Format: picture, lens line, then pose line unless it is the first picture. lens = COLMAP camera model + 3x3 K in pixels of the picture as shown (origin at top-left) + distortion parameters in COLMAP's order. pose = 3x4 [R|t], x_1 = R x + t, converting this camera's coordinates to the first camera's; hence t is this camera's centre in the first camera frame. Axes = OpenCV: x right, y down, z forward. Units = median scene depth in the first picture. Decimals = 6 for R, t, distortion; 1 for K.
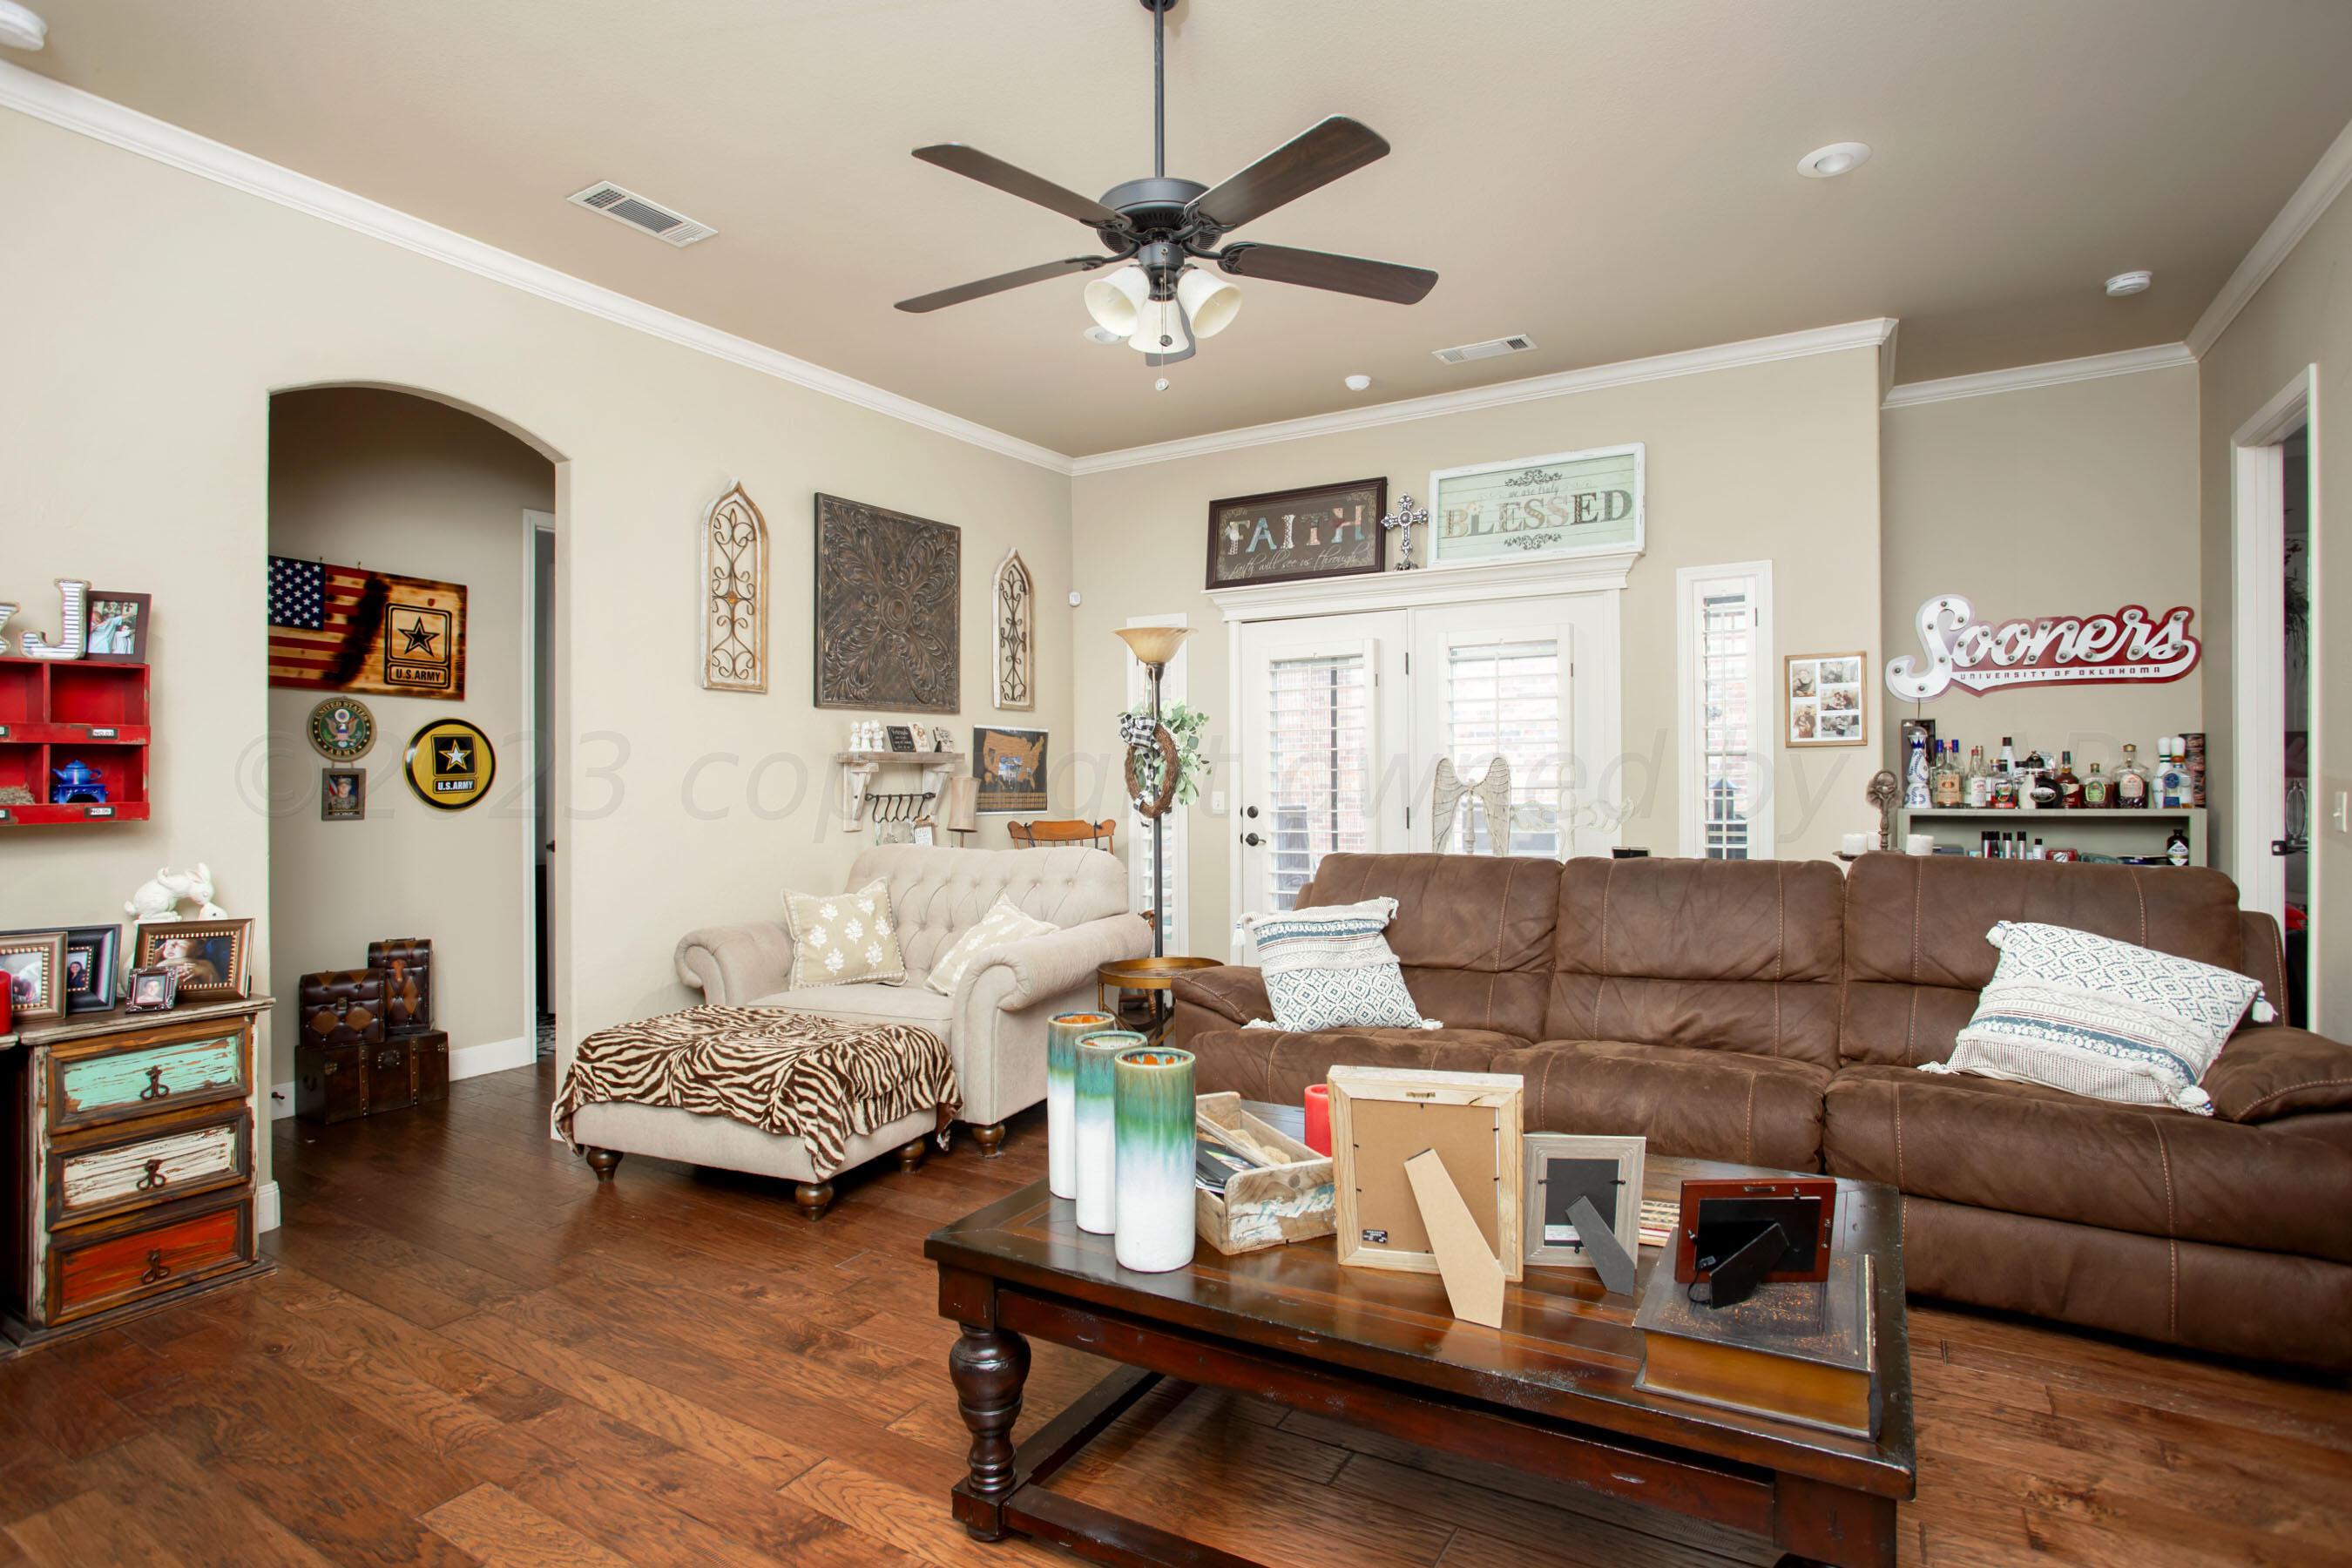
lens RADIAL K [[1183.0, 0, 1188.3], [0, 1183.0, 764.9], [0, 0, 1]] dist [-0.027384, 0.000979]
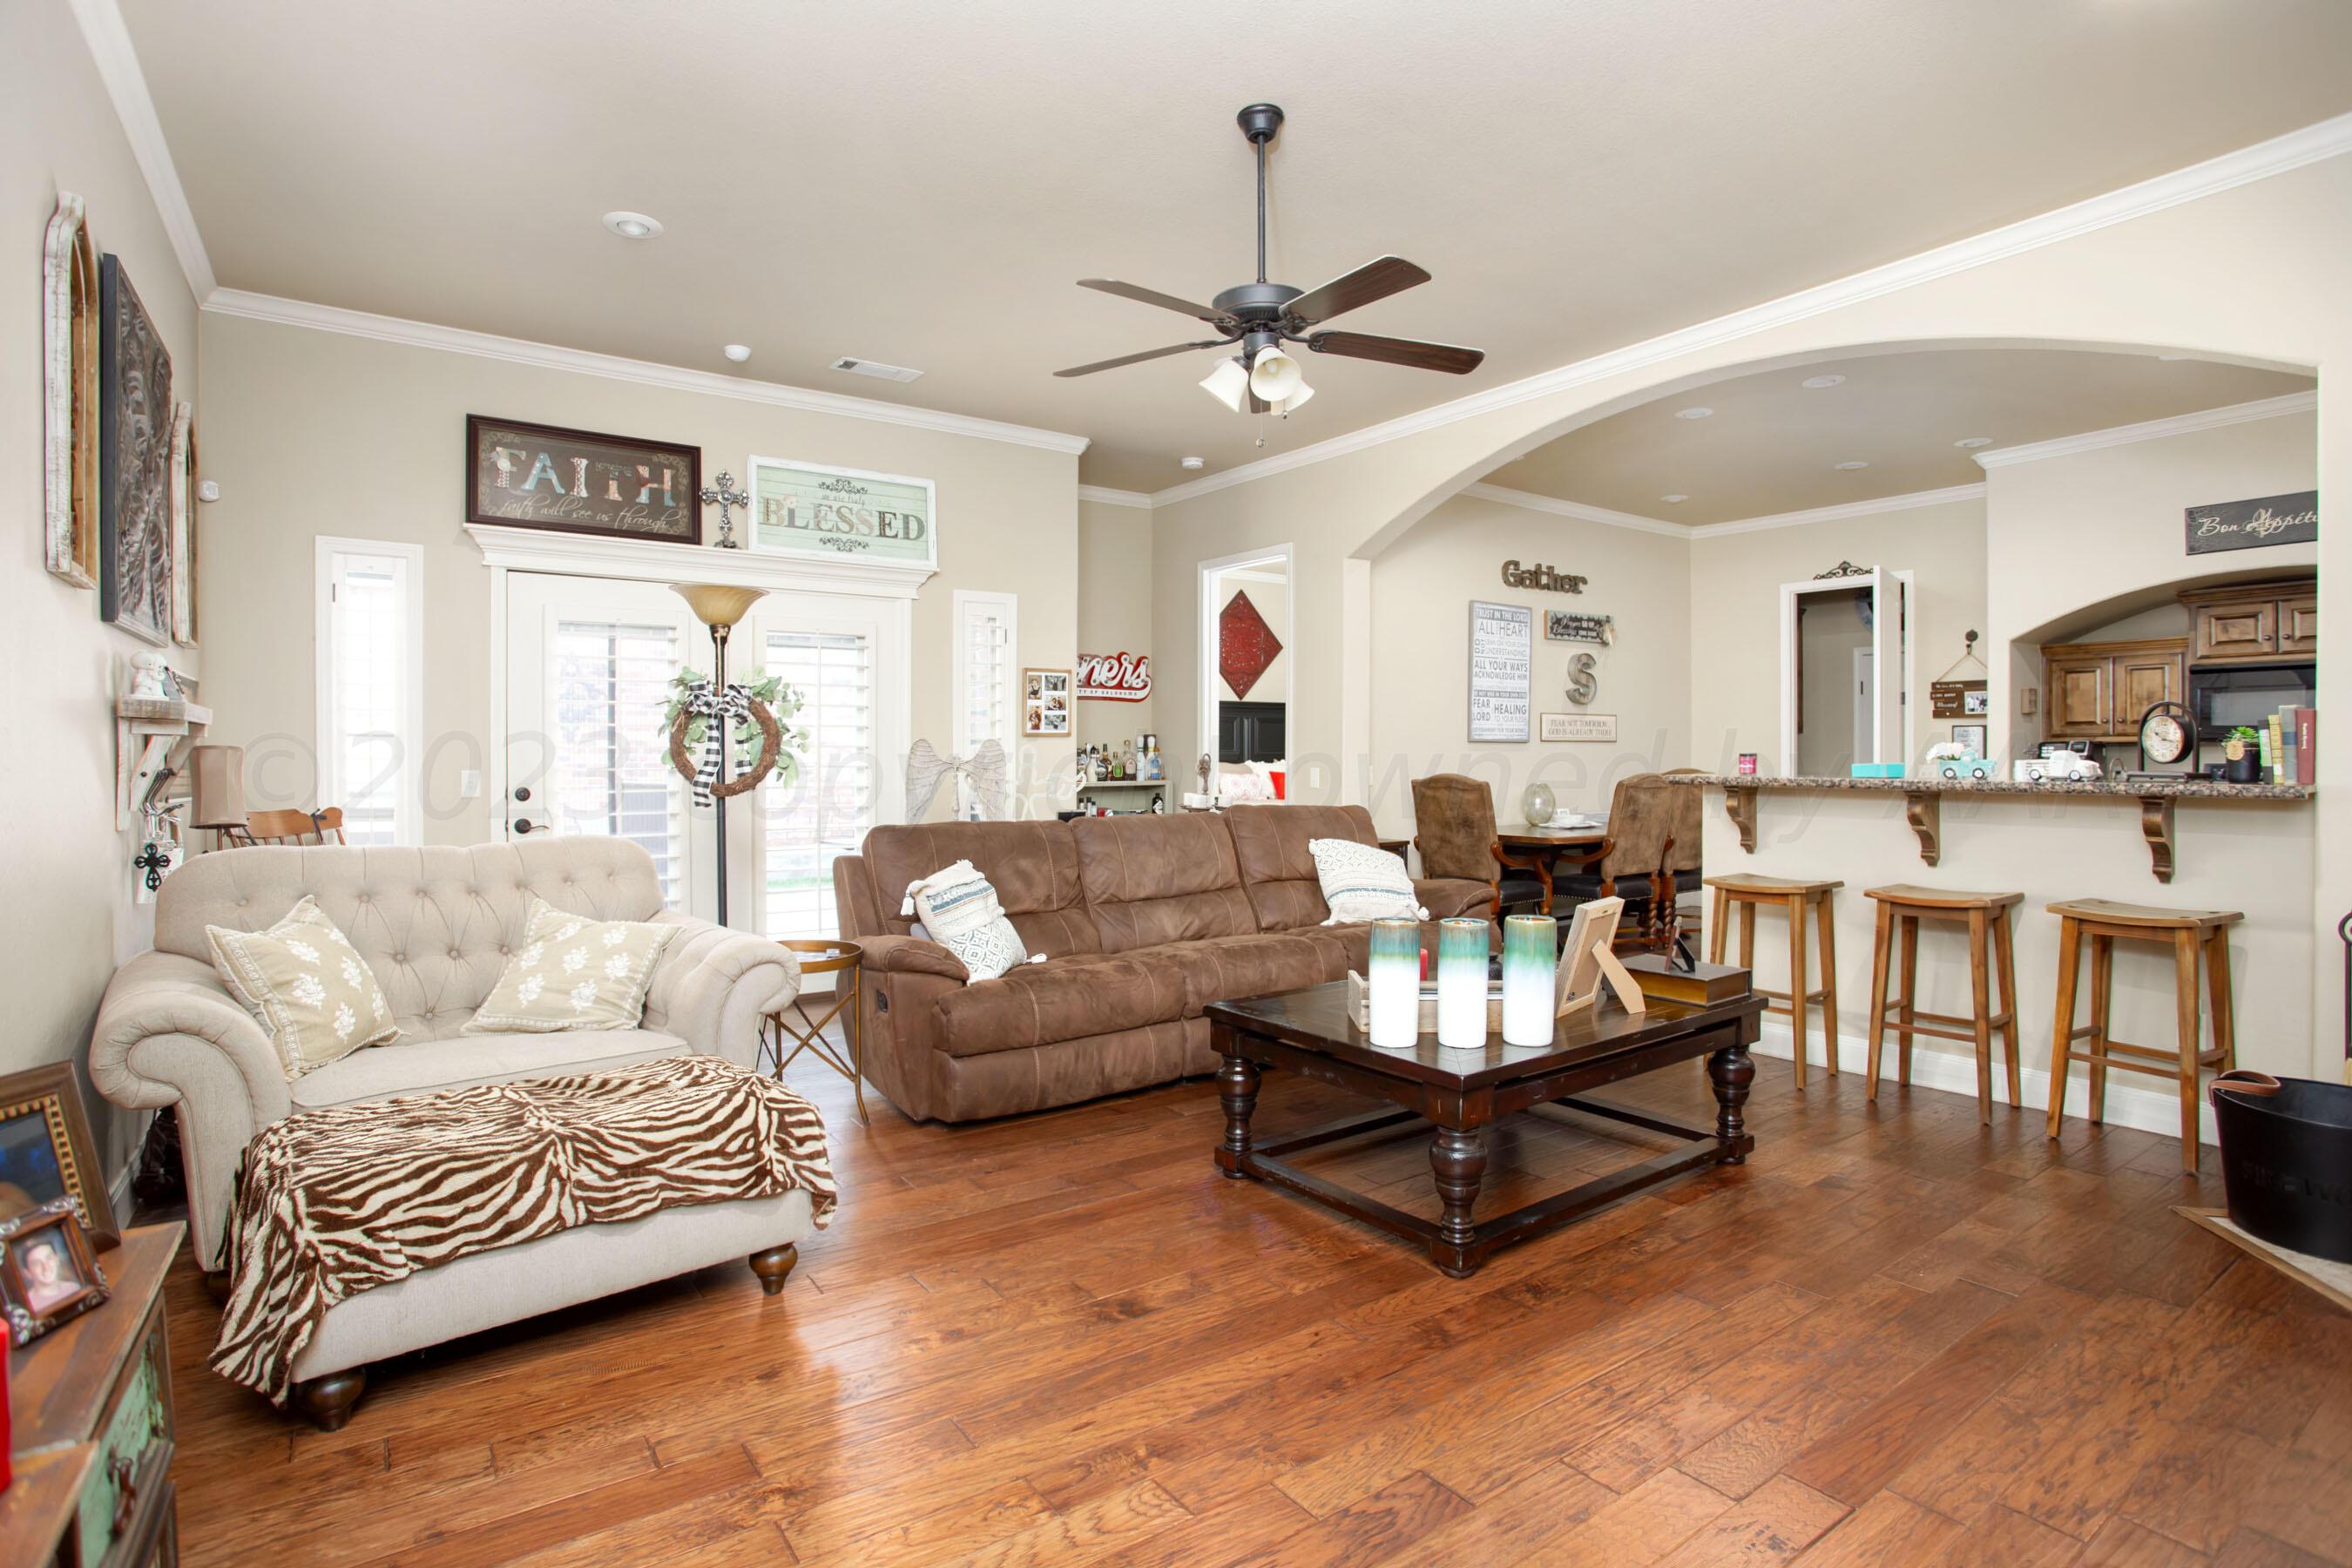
lens RADIAL K [[1139.2, 0, 1200.6], [0, 1139.2, 779.8], [0, 0, 1]] dist [-0.030263, 0.001272]
pose [[0.419229, -0.009287, 0.907833, -0.556816], [-0.011655, 0.999810, 0.015610, 0.011189], [-0.907806, -0.017125, 0.419042, 0.256614]]
